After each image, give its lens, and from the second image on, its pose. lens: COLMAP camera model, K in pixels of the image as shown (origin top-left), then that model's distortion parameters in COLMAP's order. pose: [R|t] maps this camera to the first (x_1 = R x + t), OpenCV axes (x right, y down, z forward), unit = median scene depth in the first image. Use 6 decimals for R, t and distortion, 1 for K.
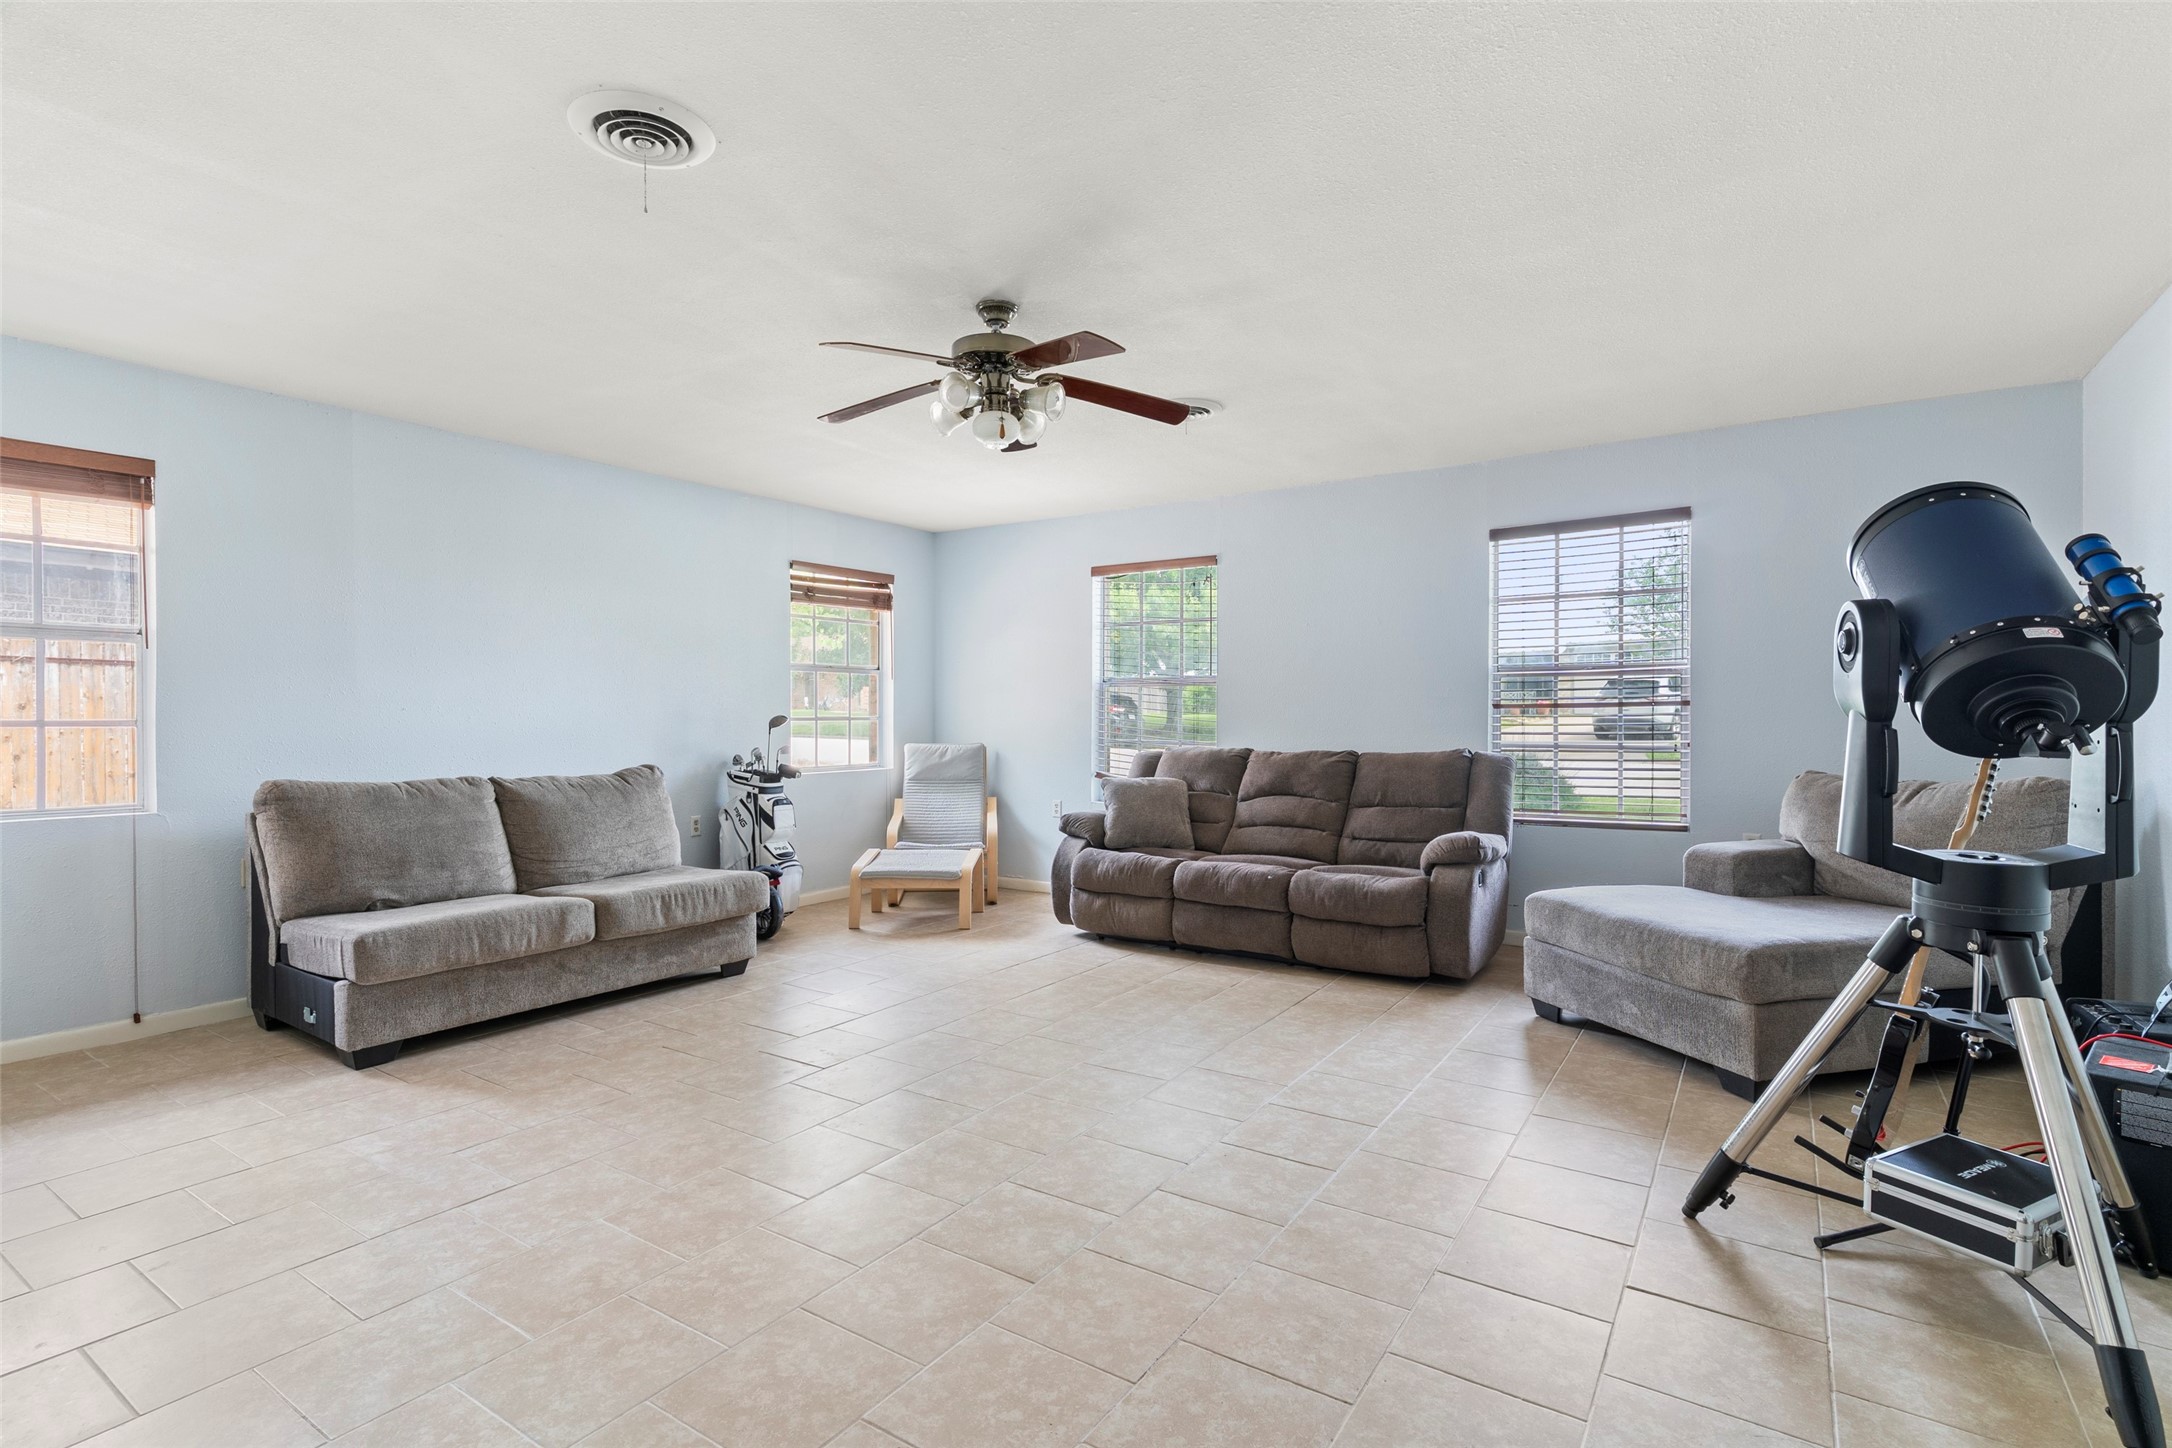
lens RADIAL K [[1028.7, 0, 1086.0], [0, 1028.7, 724.0], [0, 0, 1]] dist [0.001371, -0.000570]
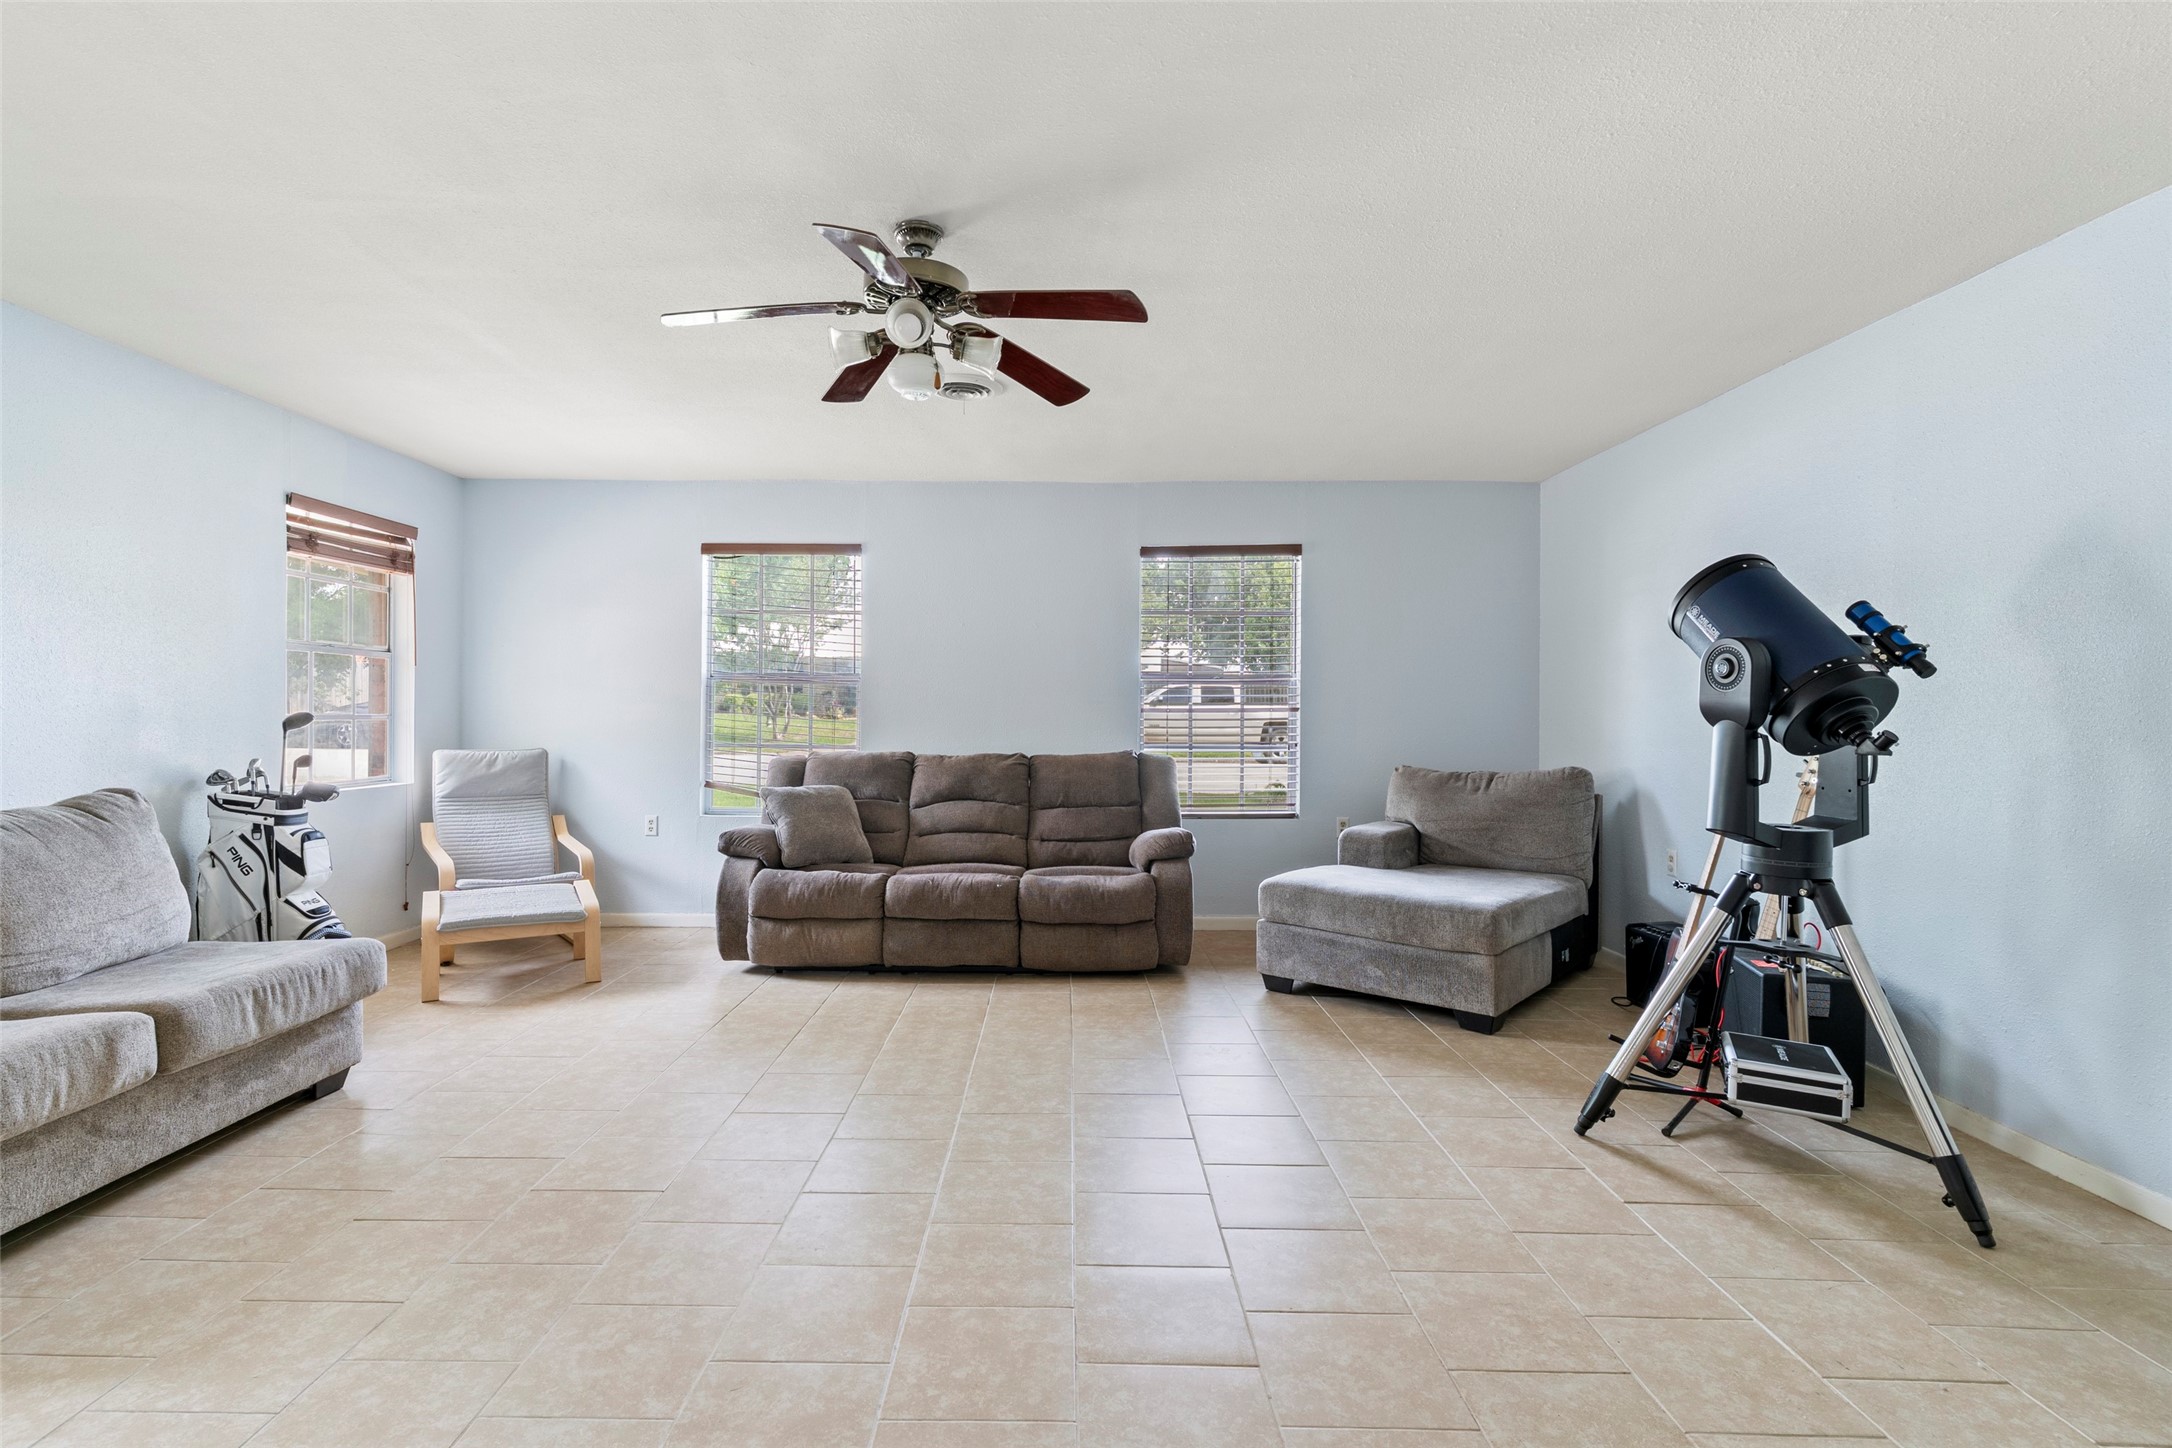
lens RADIAL K [[1028.7, 0, 1086.0], [0, 1028.7, 724.0], [0, 0, 1]] dist [0.001371, -0.000570]
pose [[0.839624, 0.003588, 0.543157, -0.270281], [-0.003165, 0.999994, -0.001714, -0.001045], [-0.543160, -0.000280, 0.839629, 0.142154]]
